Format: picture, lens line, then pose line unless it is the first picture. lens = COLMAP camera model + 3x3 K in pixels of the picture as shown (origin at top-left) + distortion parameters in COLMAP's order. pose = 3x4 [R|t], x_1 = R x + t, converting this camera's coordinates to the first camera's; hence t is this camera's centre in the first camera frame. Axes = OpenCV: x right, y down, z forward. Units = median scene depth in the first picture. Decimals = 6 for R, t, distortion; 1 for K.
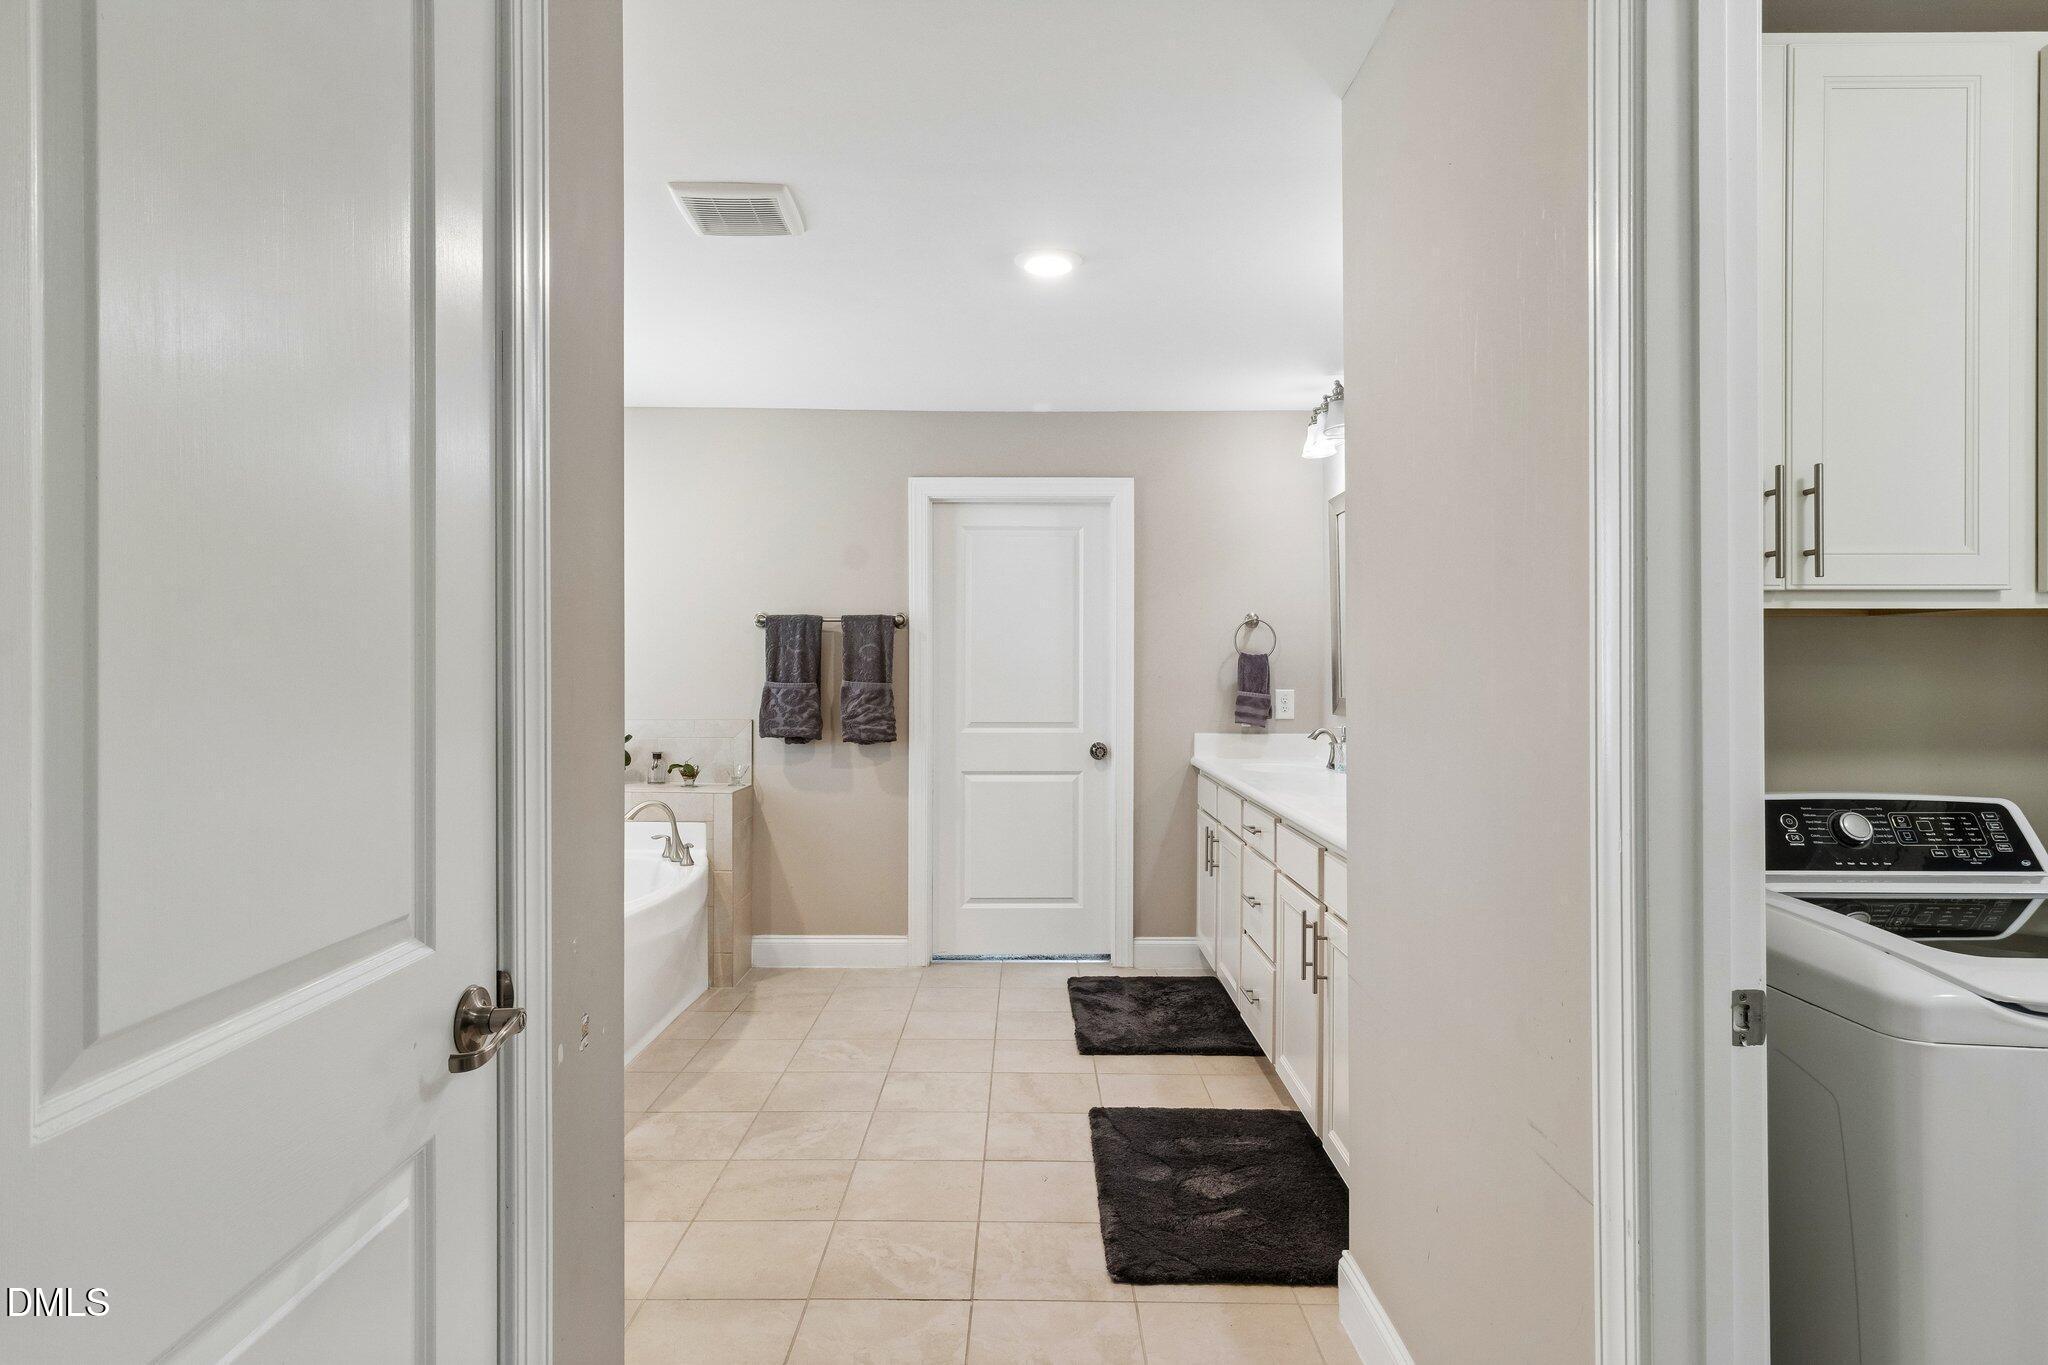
lens RADIAL K [[1143.4, 0, 1023.7], [0, 1143.4, 667.8], [0, 0, 1]] dist [0.001075, 0.000101]
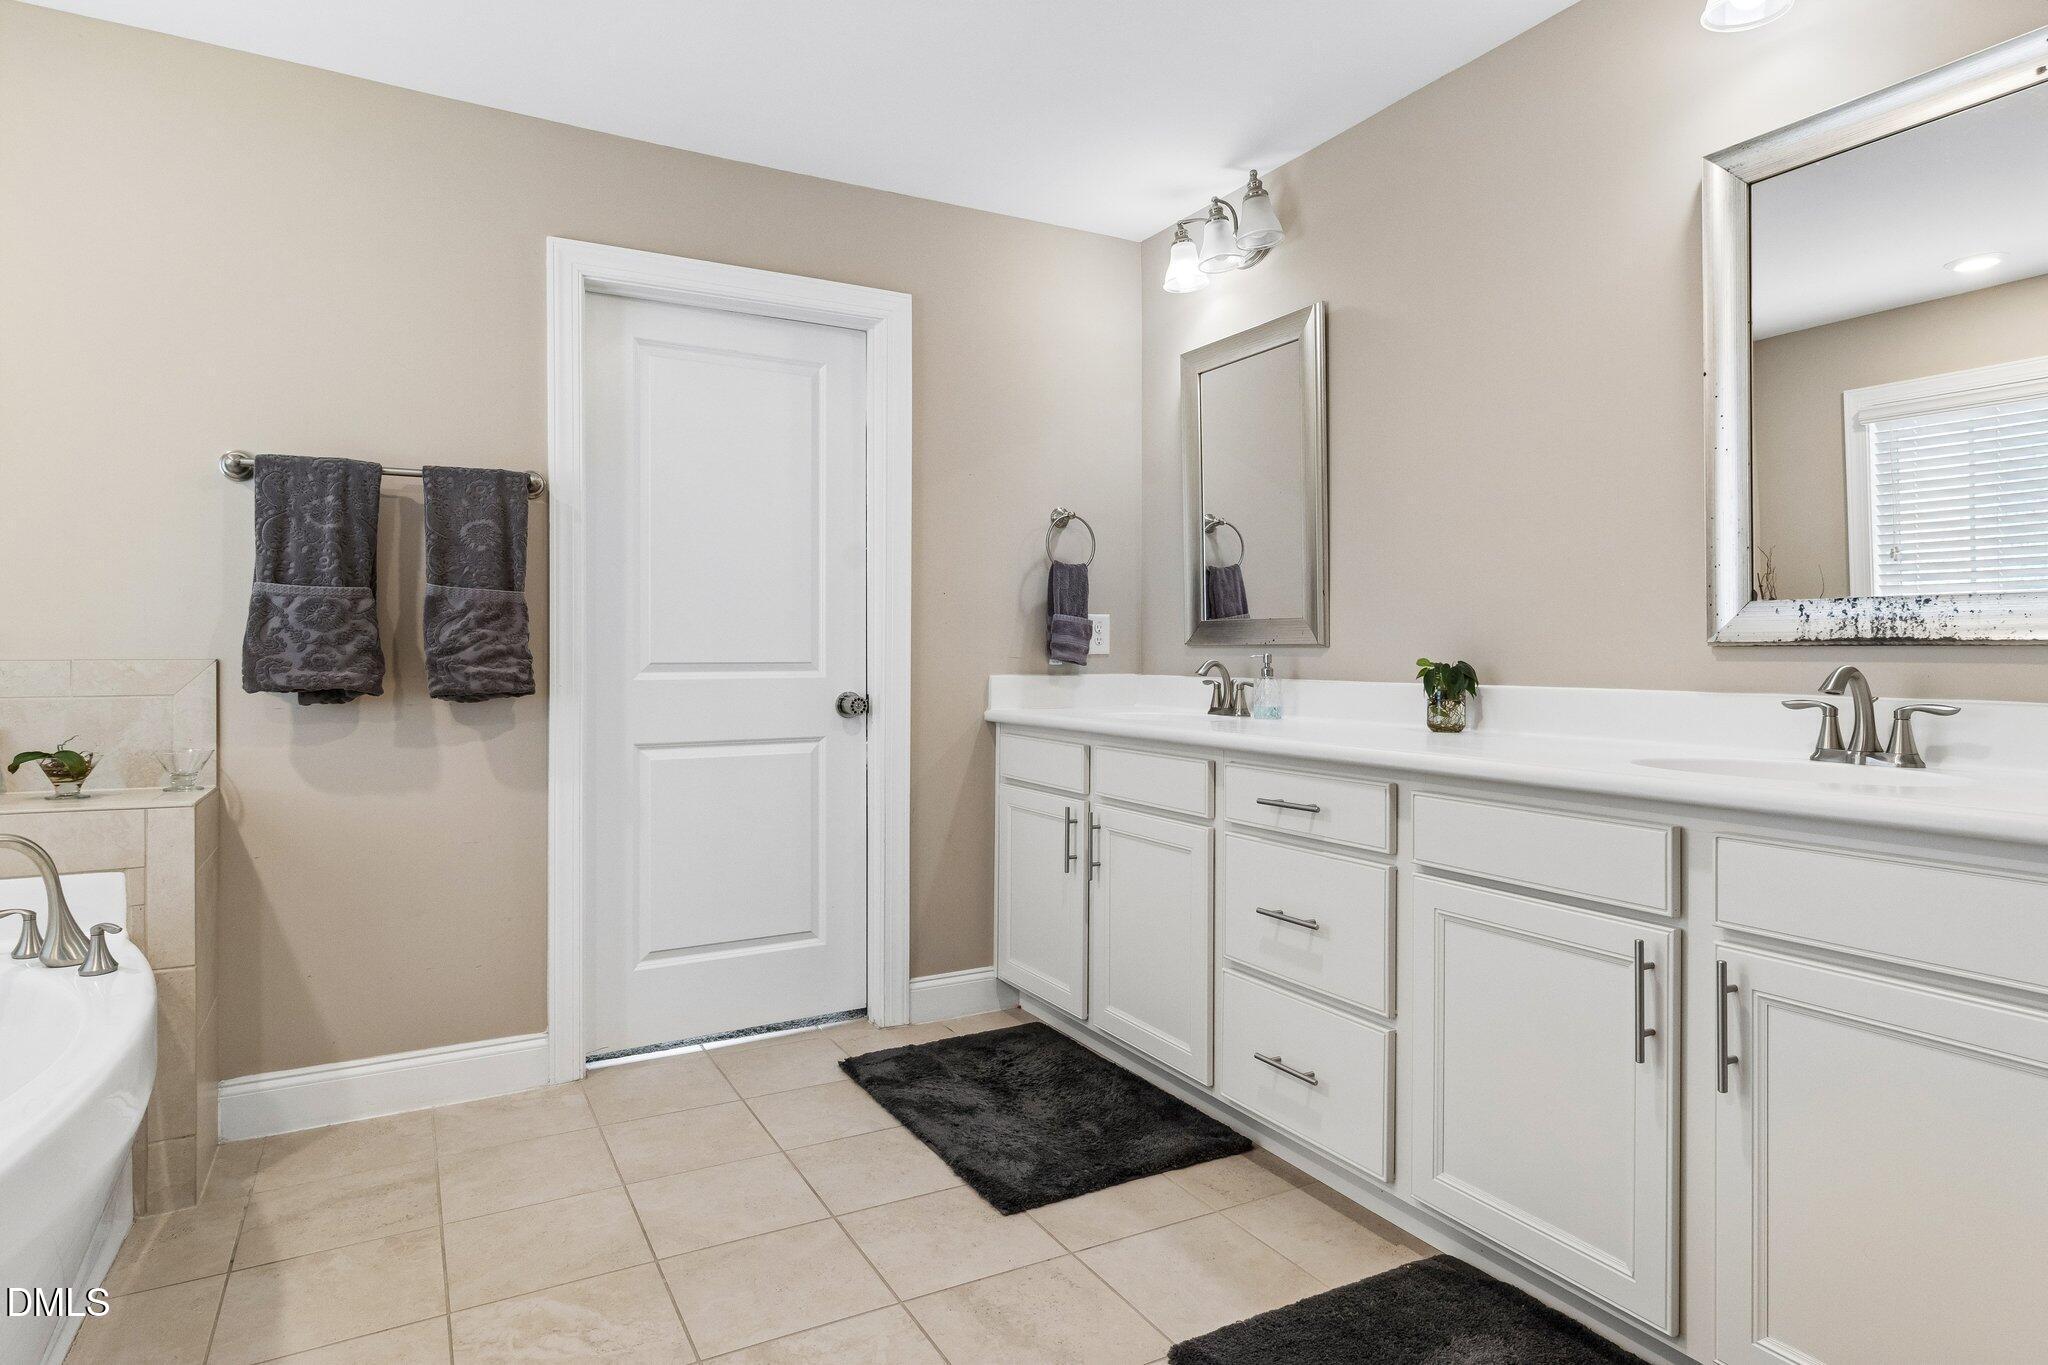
lens RADIAL K [[1146.7, 0, 1026.4], [0, 1146.7, 651.5], [0, 0, 1]] dist [0.003050, 0.001479]
pose [[0.874992, -0.002552, 0.484131, -0.173659], [-0.000360, 0.999982, 0.005922, 0.039554], [-0.484137, -0.005356, 0.874976, 0.385625]]
